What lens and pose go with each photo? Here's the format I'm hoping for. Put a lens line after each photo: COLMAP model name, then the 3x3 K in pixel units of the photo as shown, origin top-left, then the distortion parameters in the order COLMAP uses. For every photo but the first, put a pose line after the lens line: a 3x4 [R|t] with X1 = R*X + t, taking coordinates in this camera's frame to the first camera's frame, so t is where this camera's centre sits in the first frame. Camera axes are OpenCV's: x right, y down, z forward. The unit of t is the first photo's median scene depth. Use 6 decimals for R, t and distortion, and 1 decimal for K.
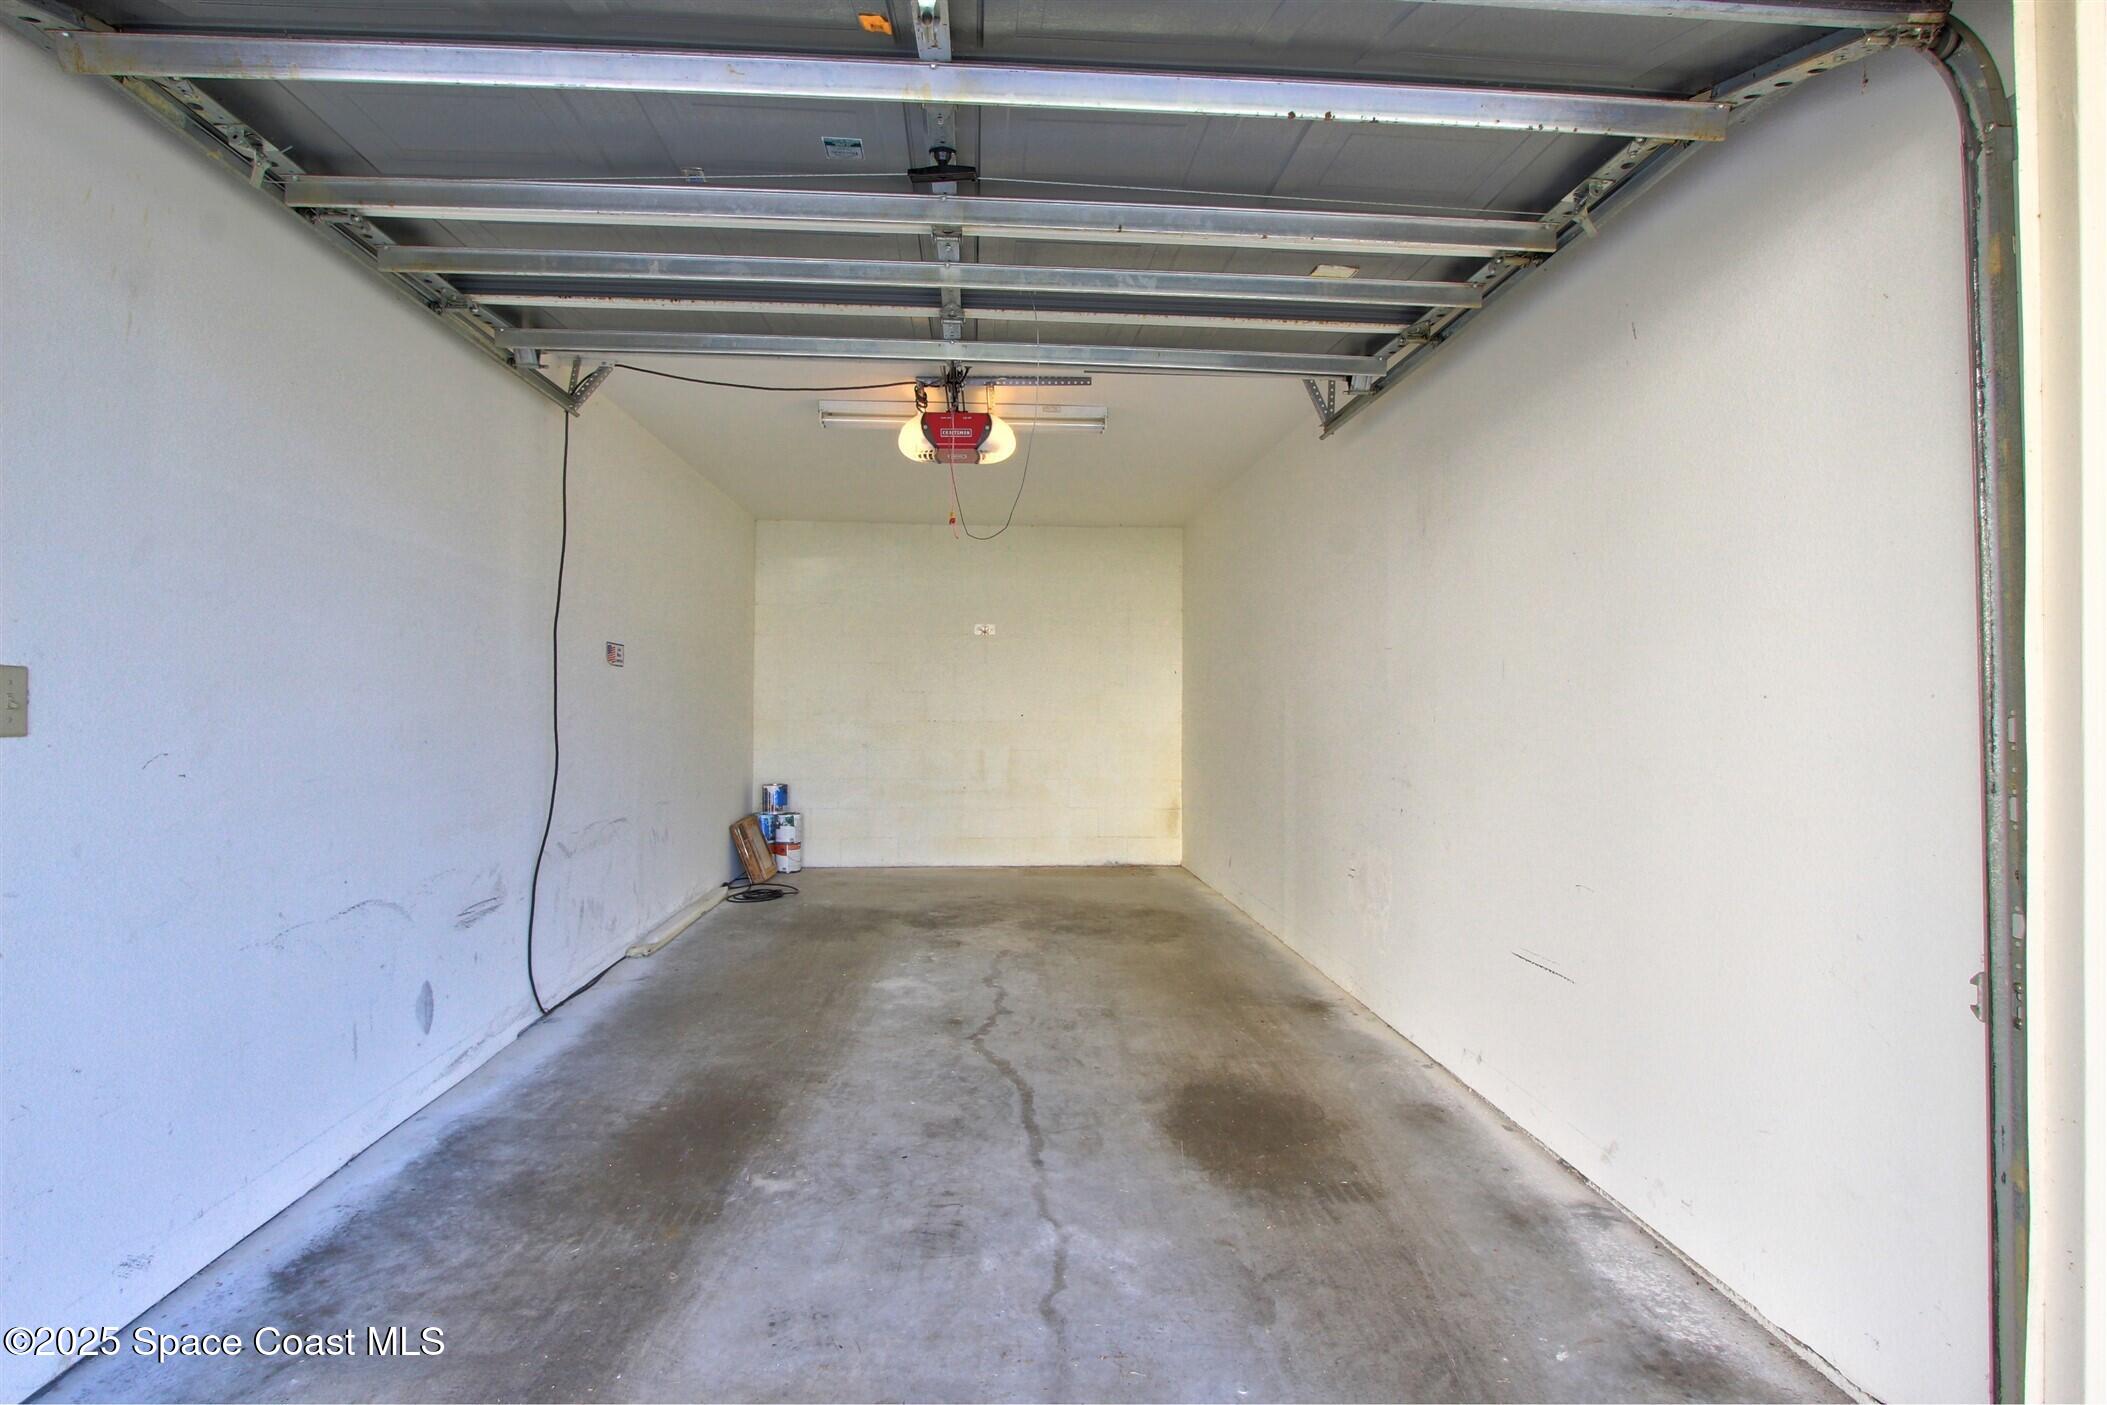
lens RADIAL K [[1015.8, 0, 1049.7], [0, 1015.8, 696.3], [0, 0, 1]] dist [-0.014533, 0.001048]
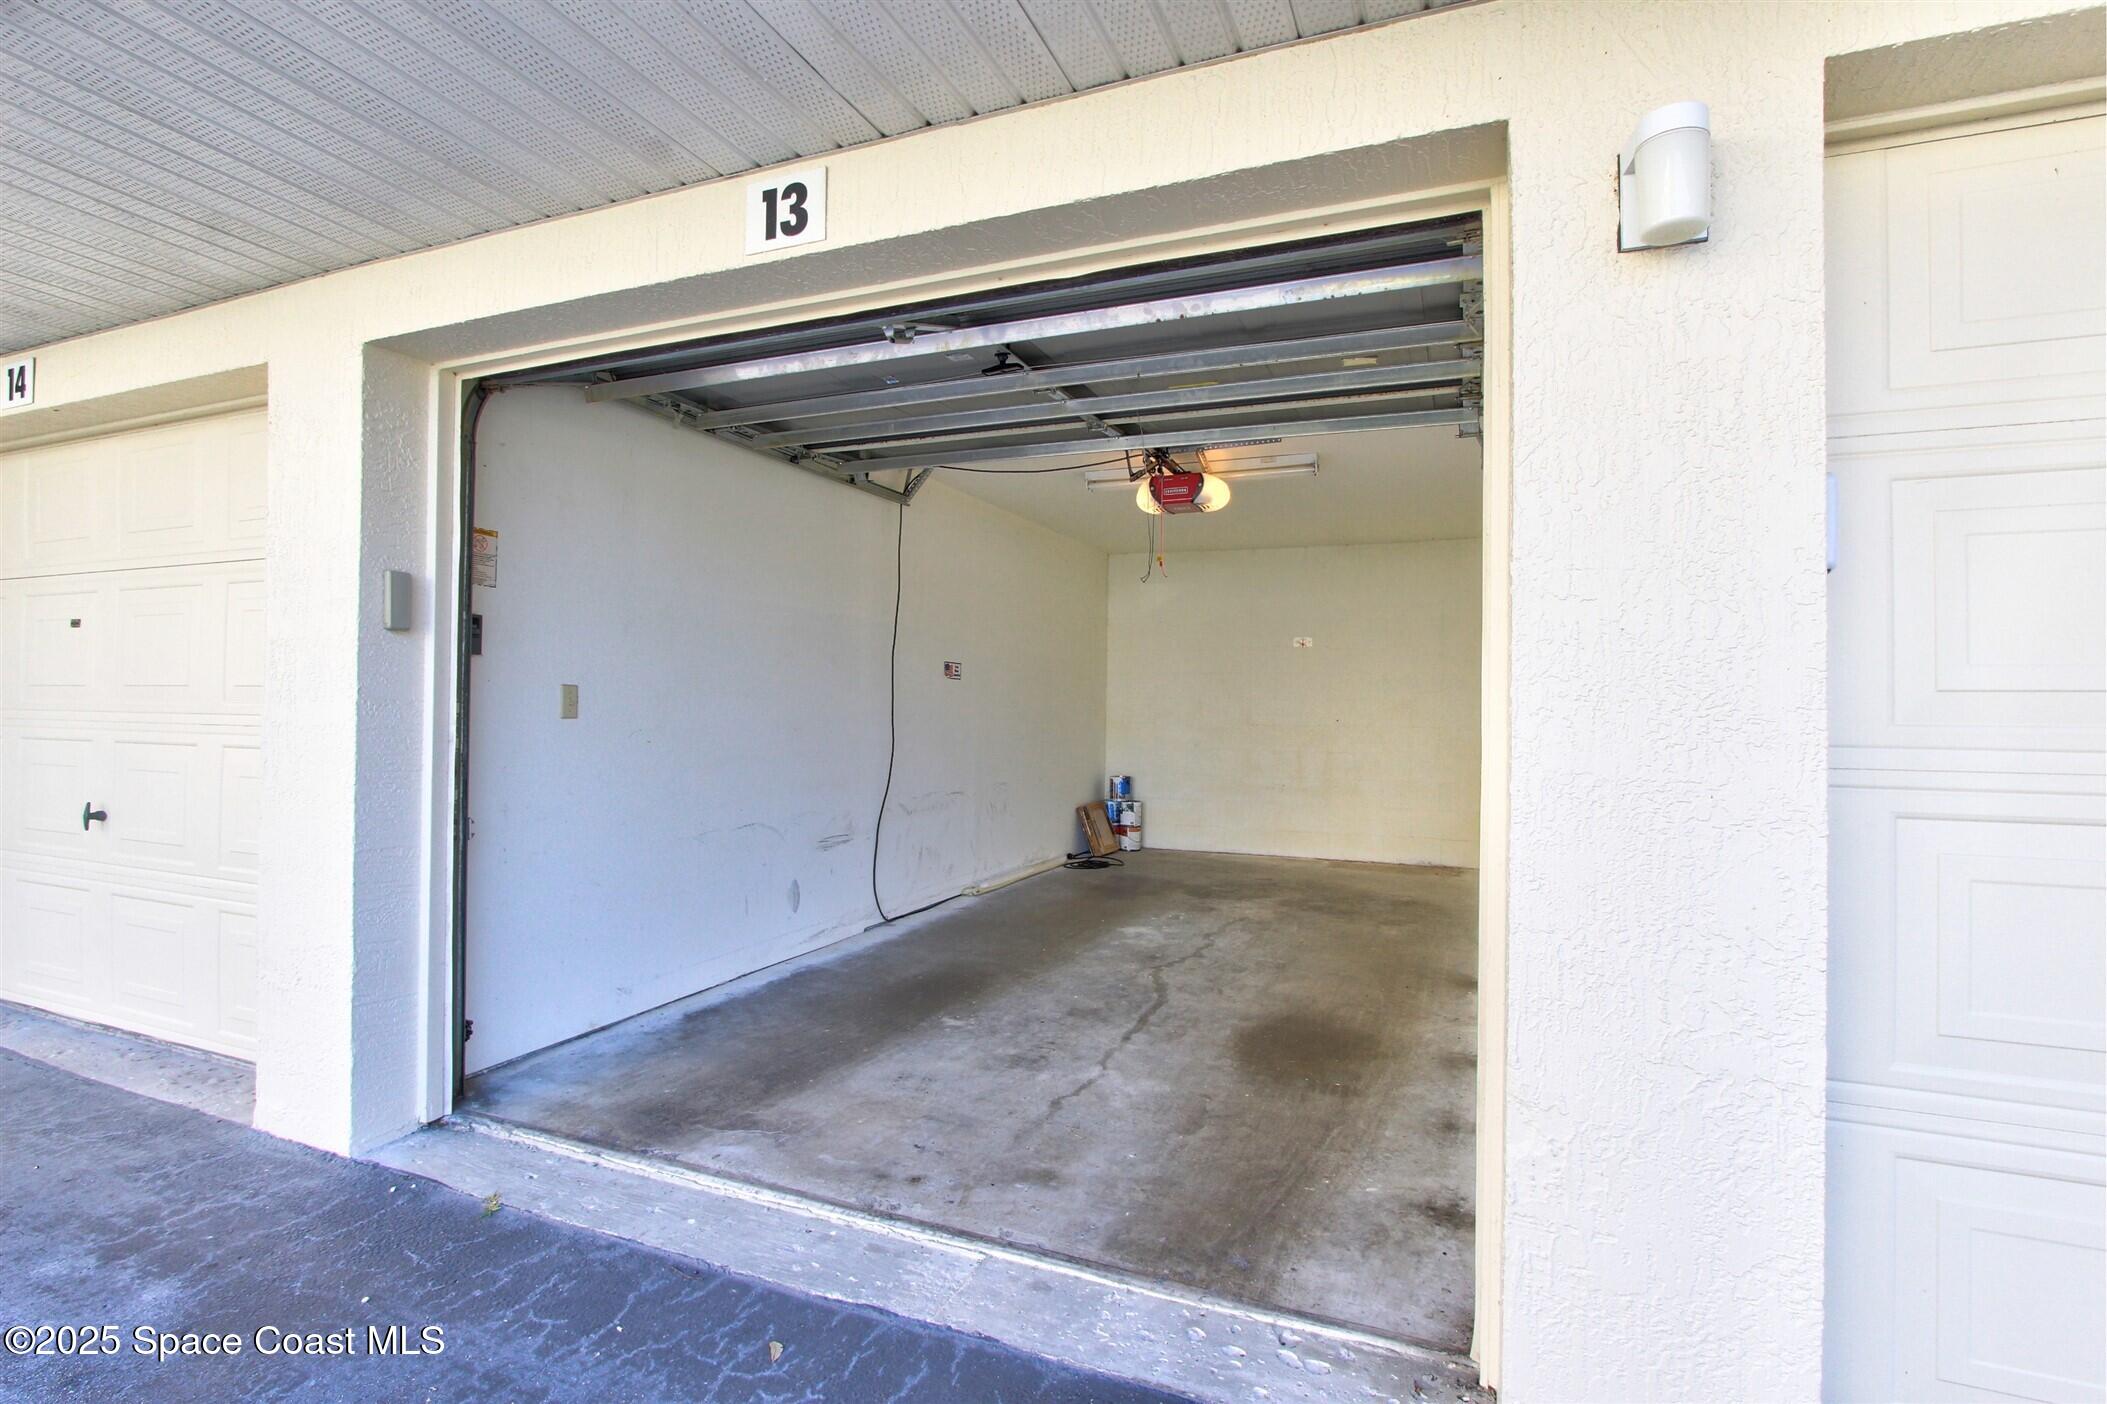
lens RADIAL K [[1015.8, 0, 1049.7], [0, 1015.8, 695.8], [0, 0, 1]] dist [-0.014533, 0.001048]
pose [[0.896638, 0.000127, -0.442765, 0.415982], [-0.003301, 0.999974, -0.006399, 0.001132], [0.442752, 0.007199, 0.896615, -0.239638]]
